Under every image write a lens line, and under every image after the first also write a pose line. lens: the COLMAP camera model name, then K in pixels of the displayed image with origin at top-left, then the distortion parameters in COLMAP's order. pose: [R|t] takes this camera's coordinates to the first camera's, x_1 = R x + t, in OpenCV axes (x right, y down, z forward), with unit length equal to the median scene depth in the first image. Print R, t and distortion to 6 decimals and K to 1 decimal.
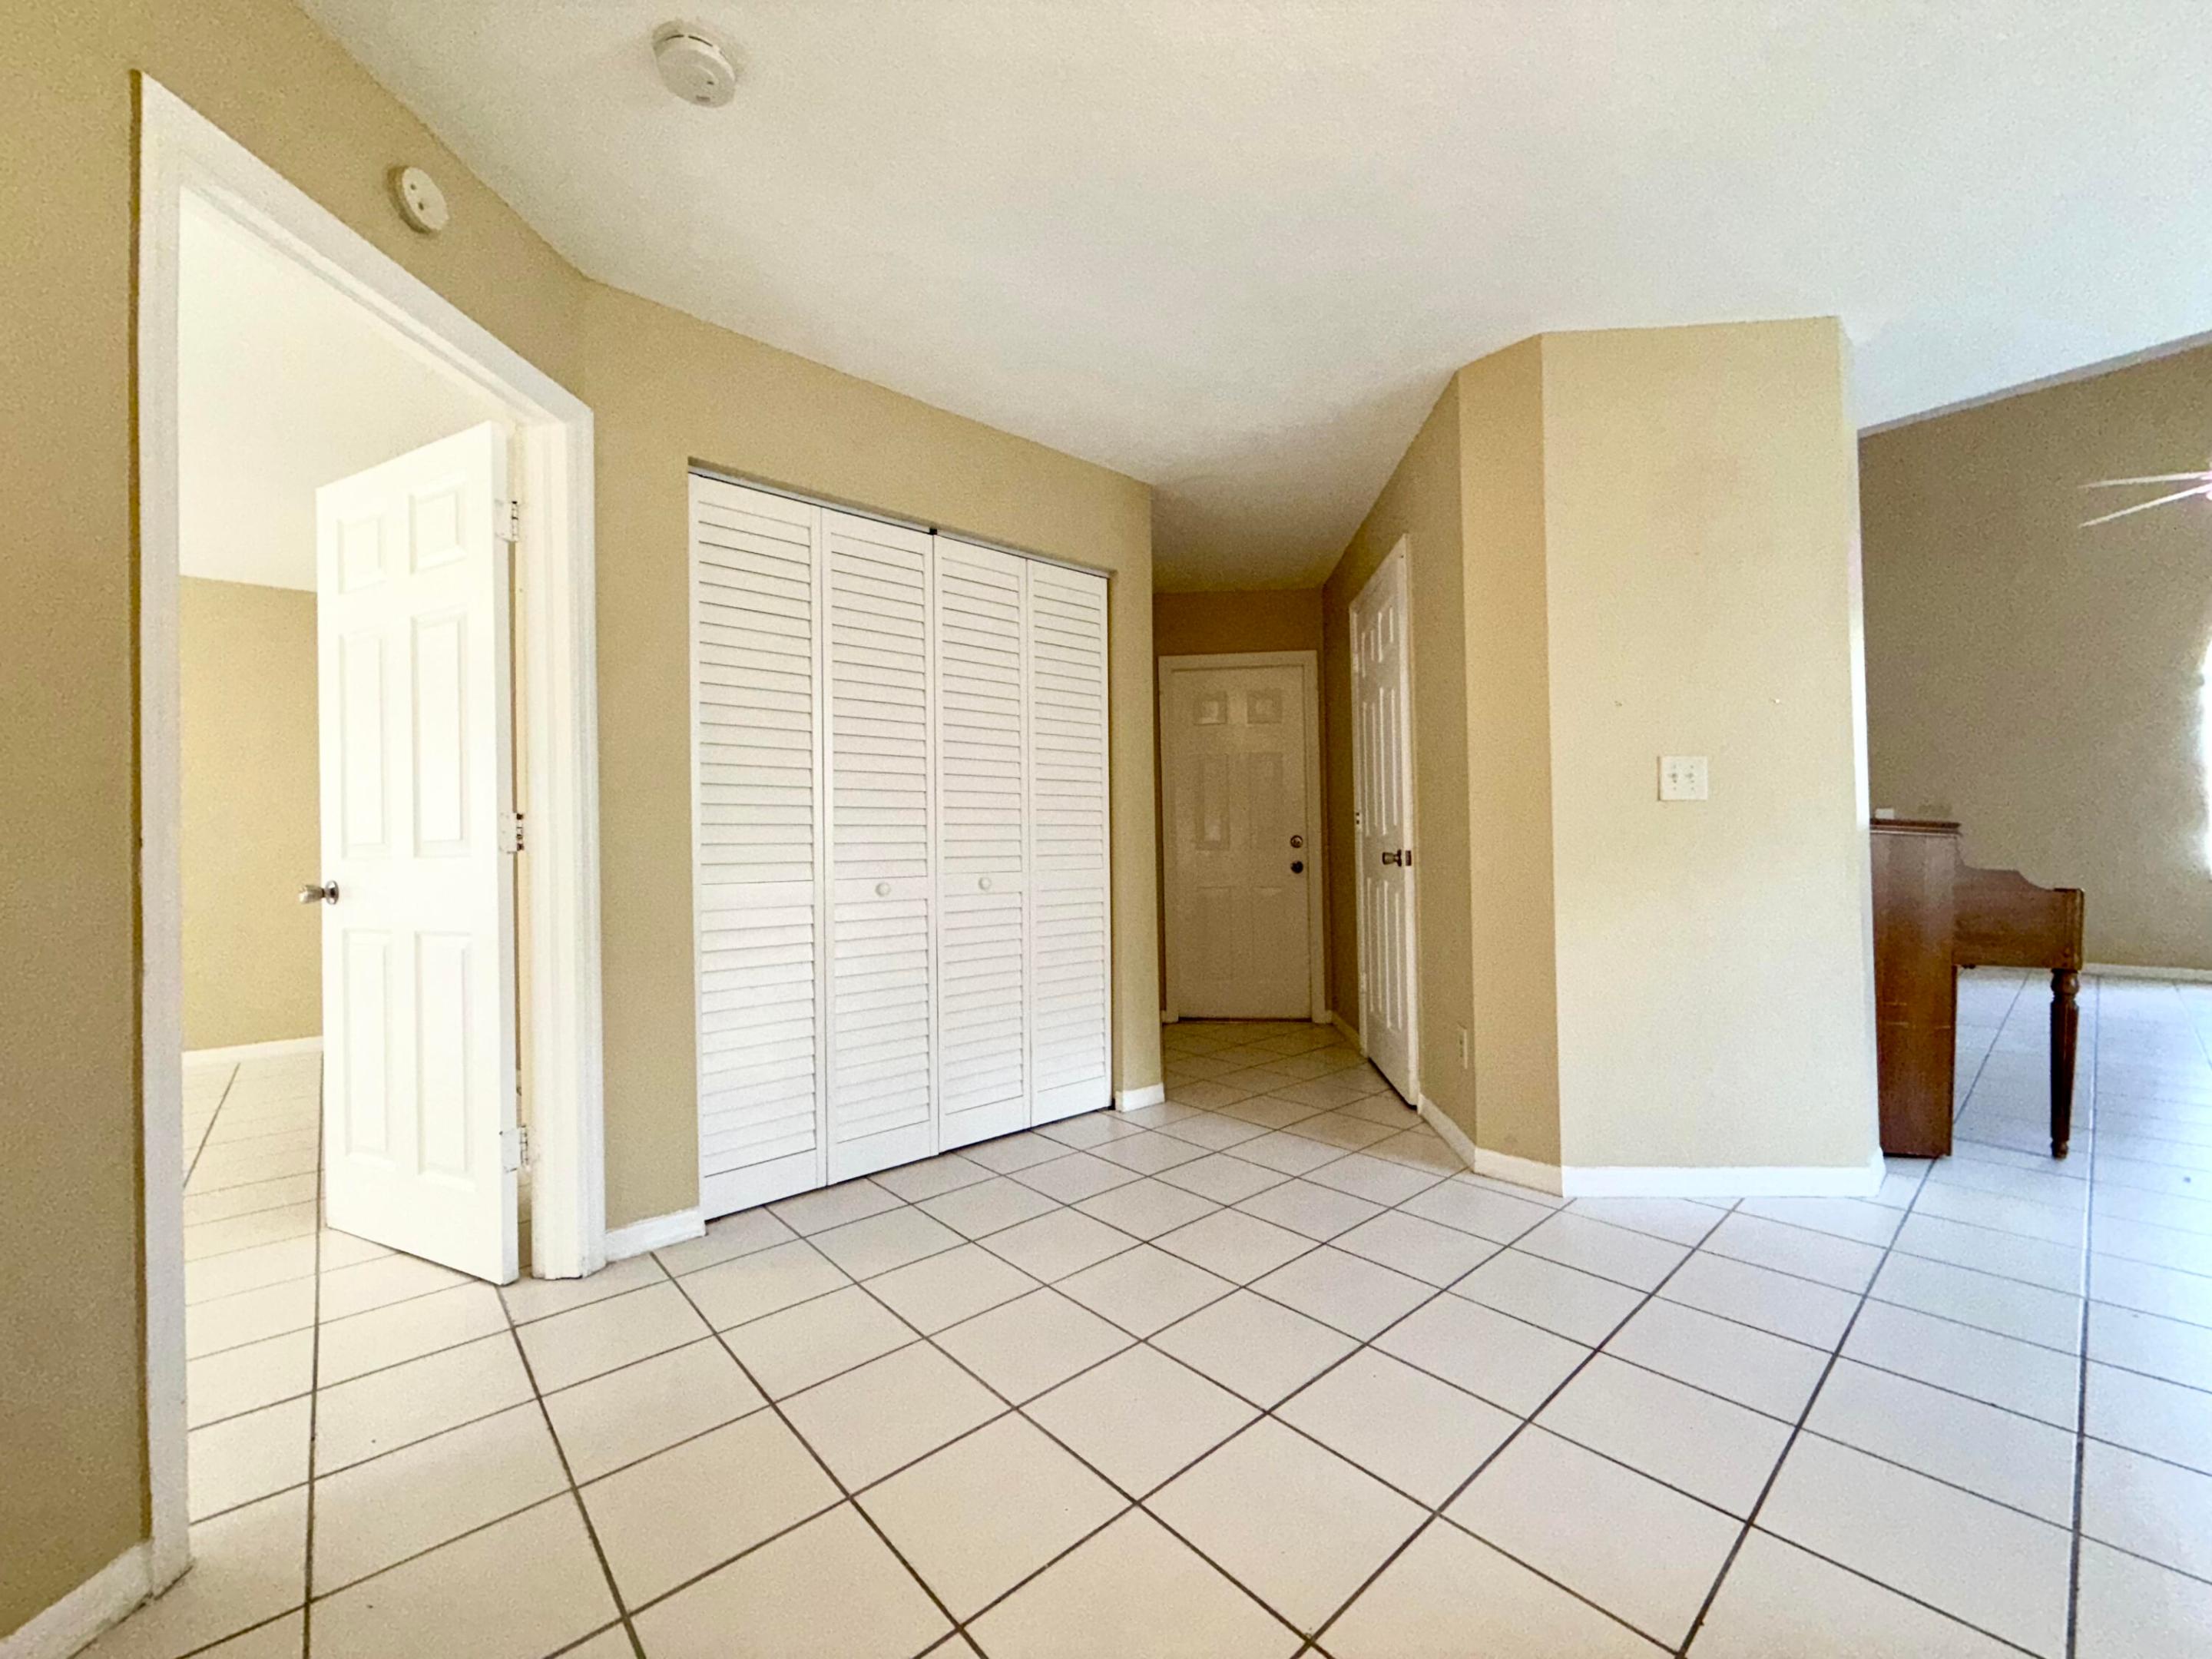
lens RADIAL K [[882.7, 0, 1106.0], [0, 882.7, 829.5], [0, 0, 1]] dist [0.001214, 0.000304]
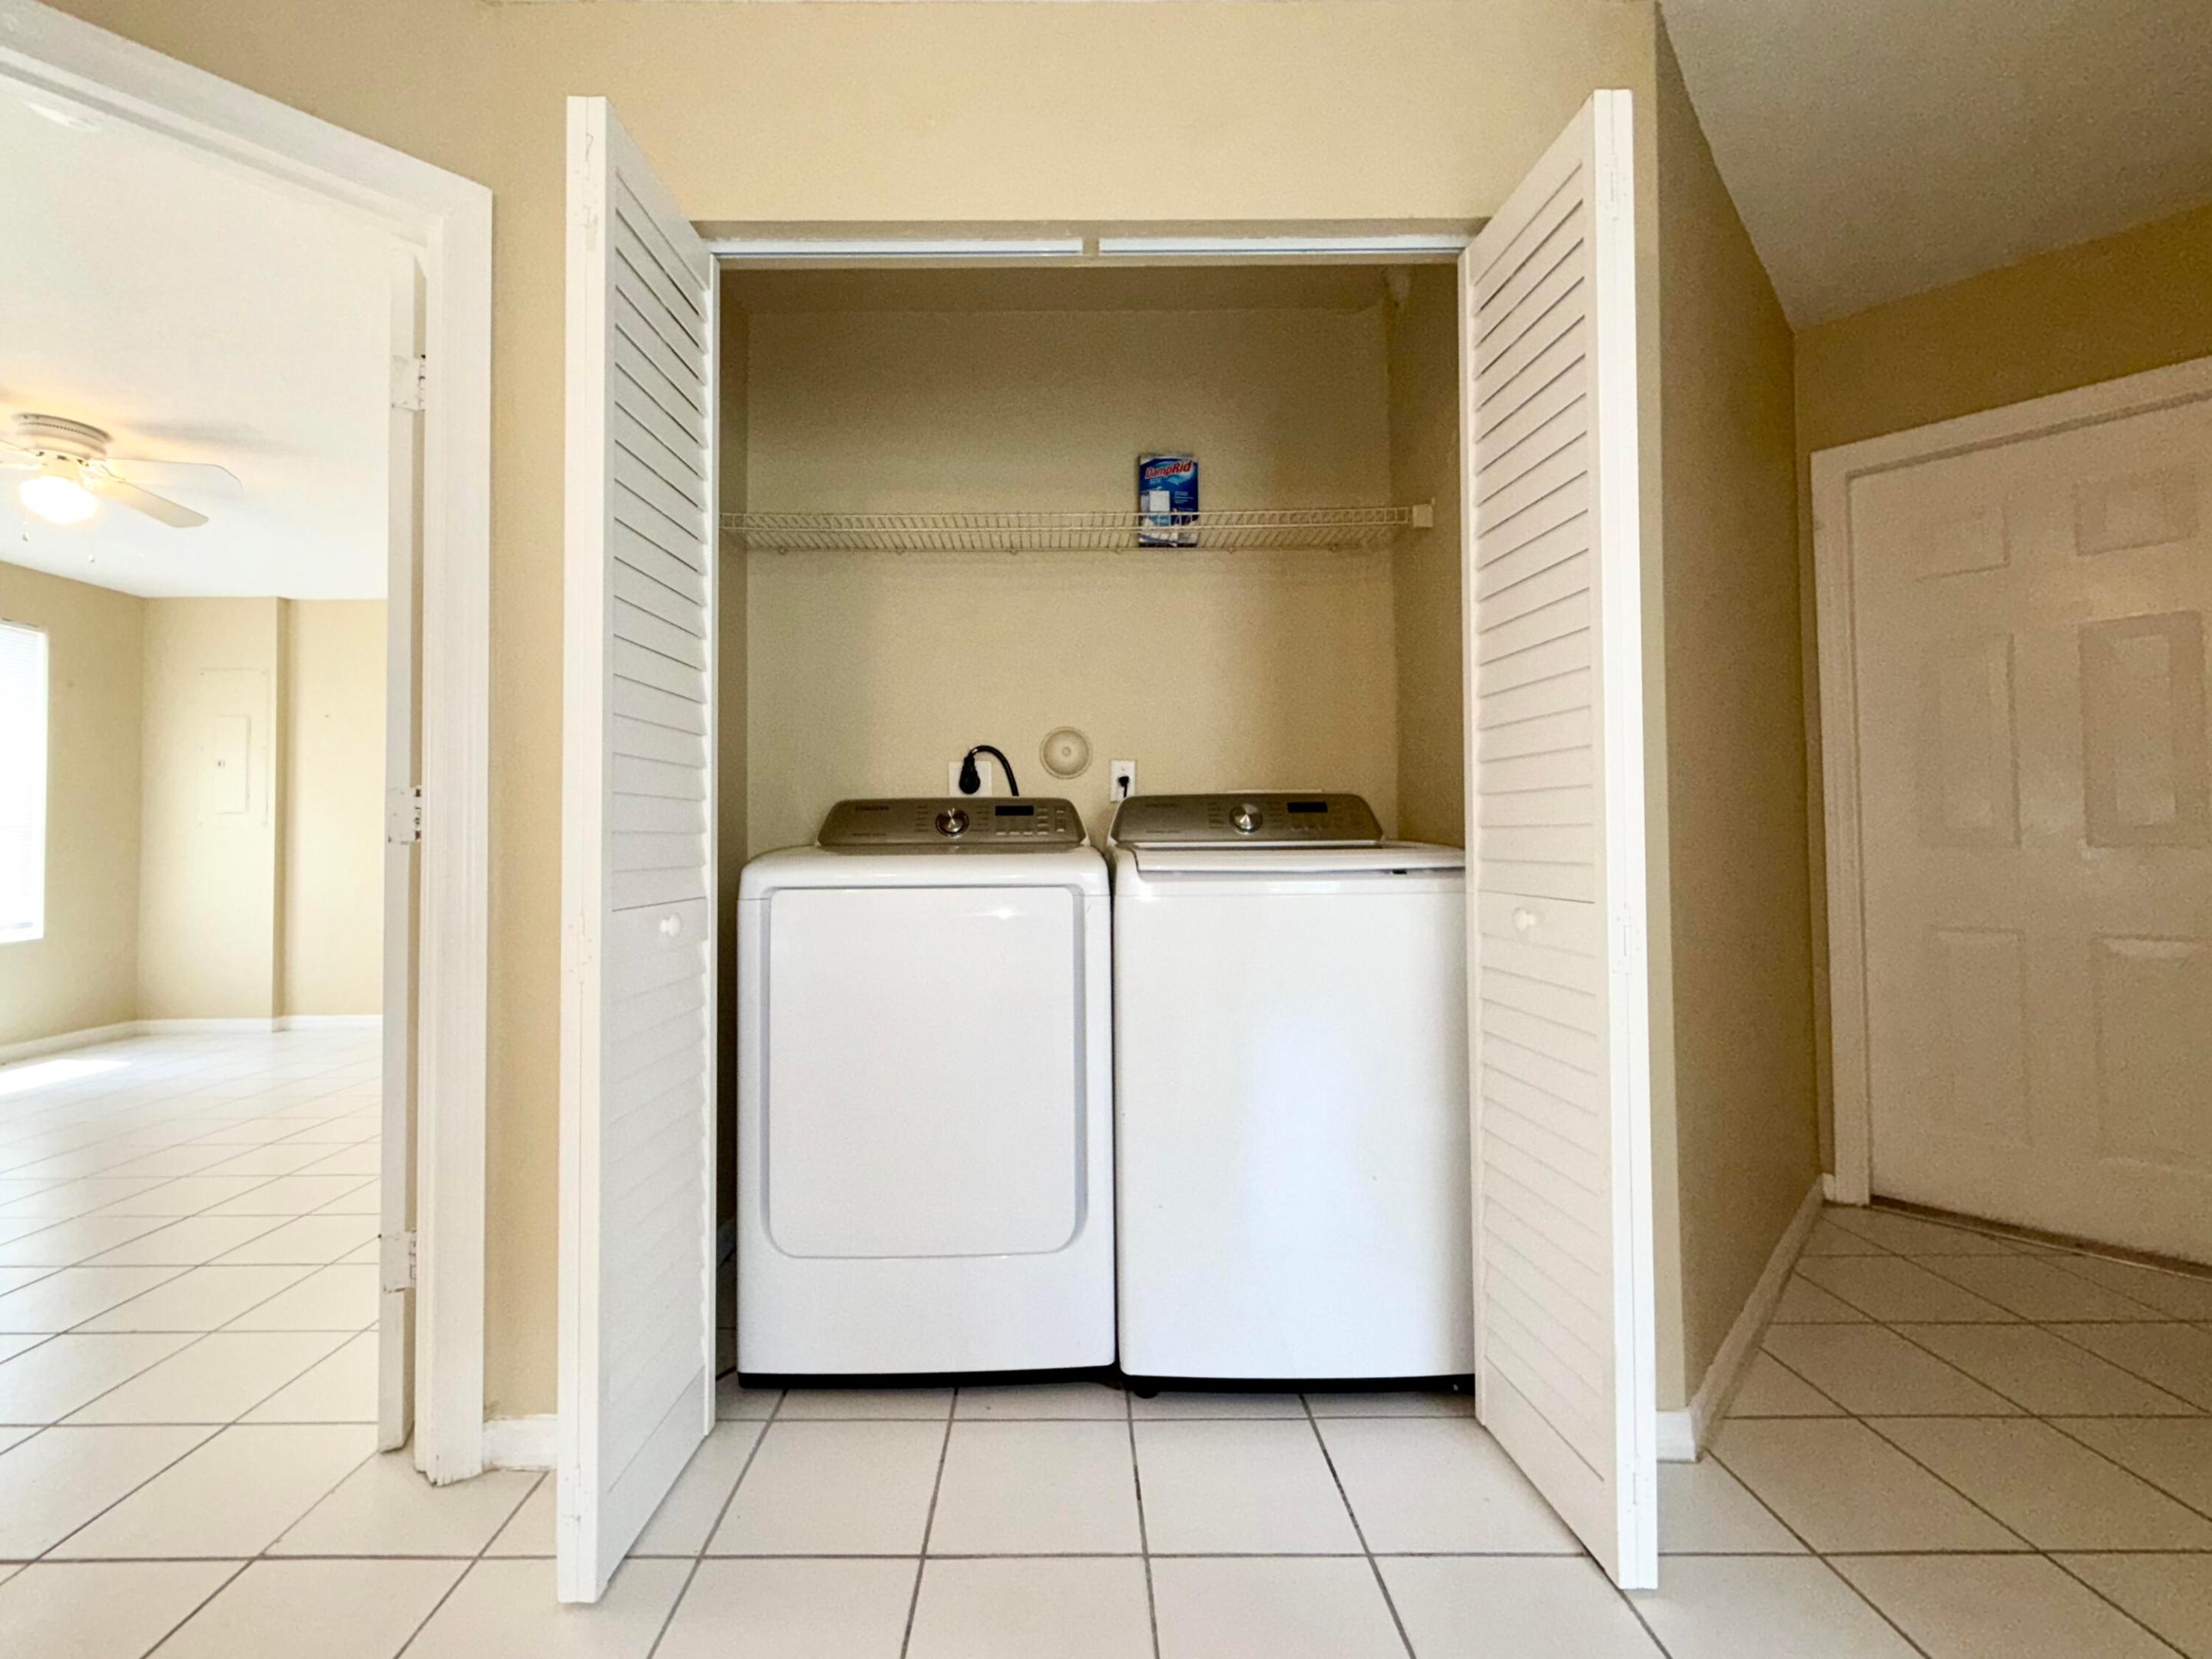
lens RADIAL K [[882.7, 0, 1106.0], [0, 882.7, 829.5], [0, 0, 1]] dist [0.001214, 0.000304]
pose [[0.745787, -0.003627, -0.666175, 0.224533], [0.009045, 0.999948, 0.004681, 0.016627], [0.666123, -0.009516, 0.745781, 0.836881]]
